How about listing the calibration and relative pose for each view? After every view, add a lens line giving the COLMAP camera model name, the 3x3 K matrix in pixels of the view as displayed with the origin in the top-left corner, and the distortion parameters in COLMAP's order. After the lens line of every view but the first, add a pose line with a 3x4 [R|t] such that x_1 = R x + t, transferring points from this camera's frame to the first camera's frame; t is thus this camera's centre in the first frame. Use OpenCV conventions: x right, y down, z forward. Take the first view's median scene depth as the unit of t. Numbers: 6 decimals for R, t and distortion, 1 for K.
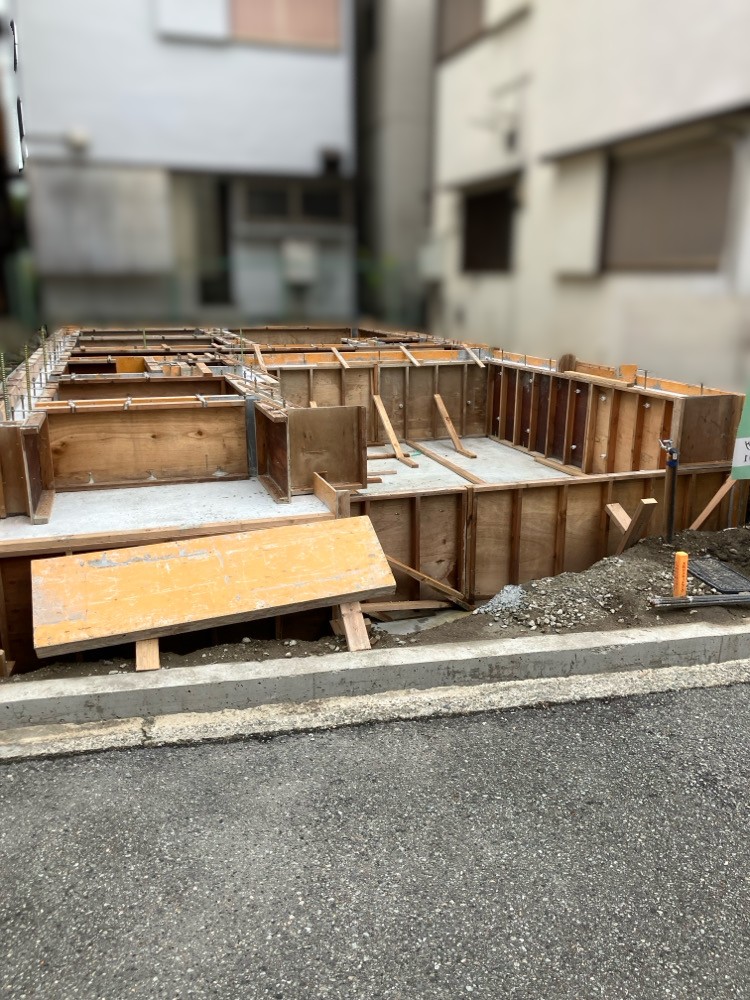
lens RADIAL K [[817.3, 0, 385.2], [0, 817.3, 523.8], [0, 0, 1]] dist [0.011083, -0.015953]
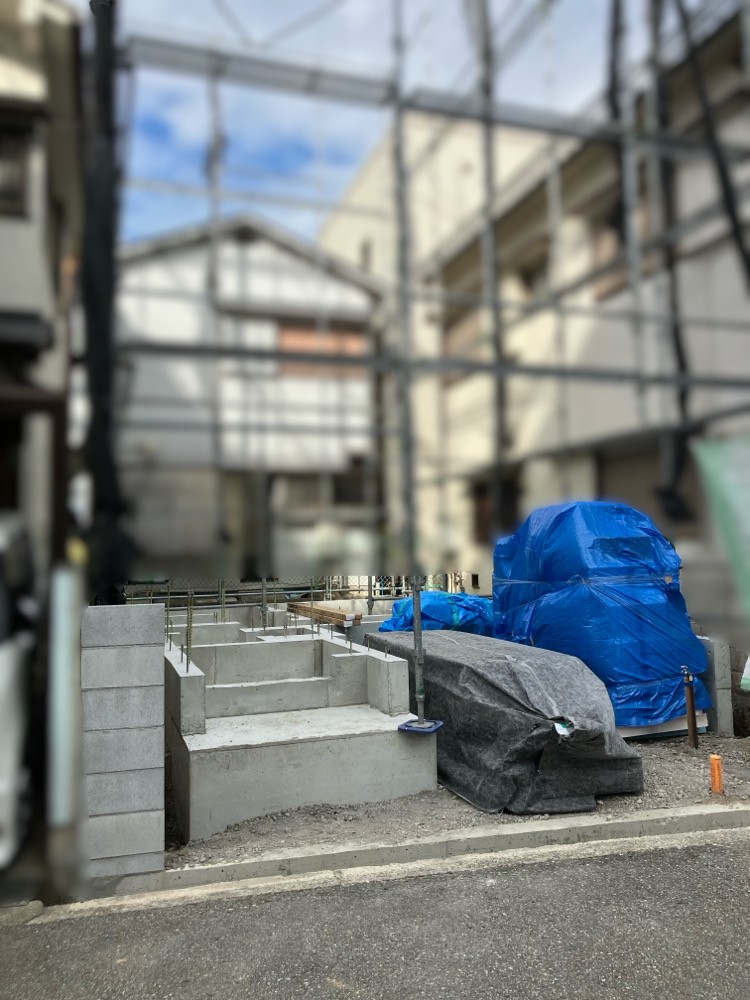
lens RADIAL K [[817.3, 0, 376.3], [0, 817.3, 499.6], [0, 0, 1]] dist [0.011083, -0.015953]
pose [[0.999565, -0.028123, 0.008924, -0.073412], [0.029471, 0.937323, -0.347212, 0.045580], [0.001400, 0.347324, 0.937744, -0.157006]]
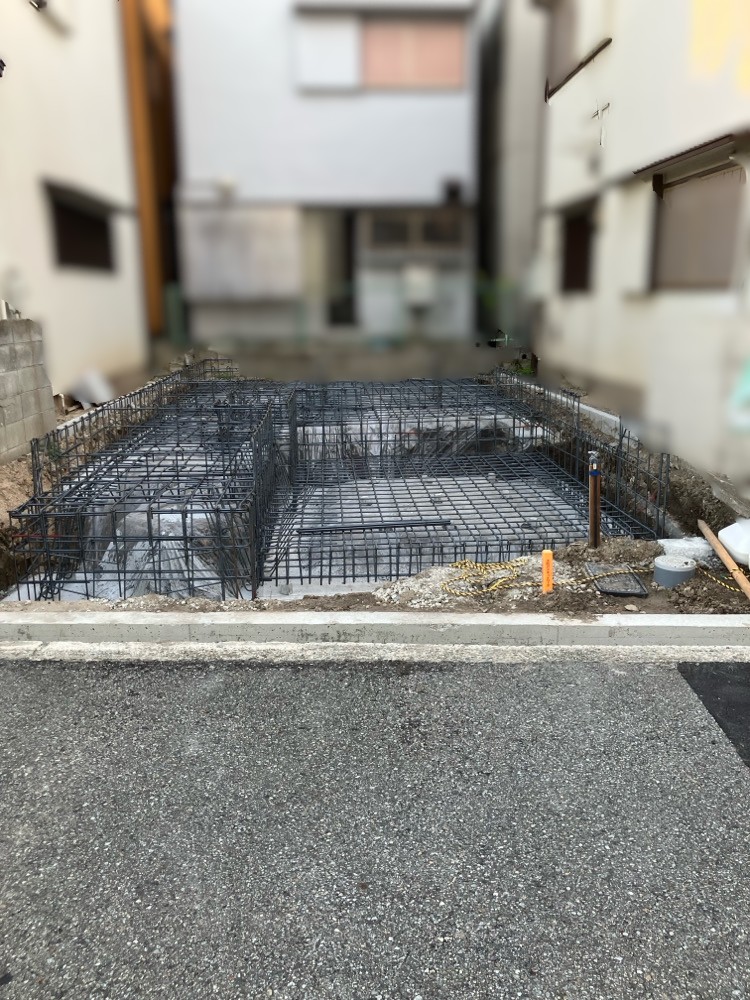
lens RADIAL K [[817.3, 0, 378.3], [0, 817.3, 502.9], [0, 0, 1]] dist [0.011083, -0.015953]
pose [[0.967365, 0.042716, -0.249762, 0.183885], [-0.053366, 0.997925, -0.036021, 0.010648], [0.247705, 0.048174, 0.967637, -0.052959]]
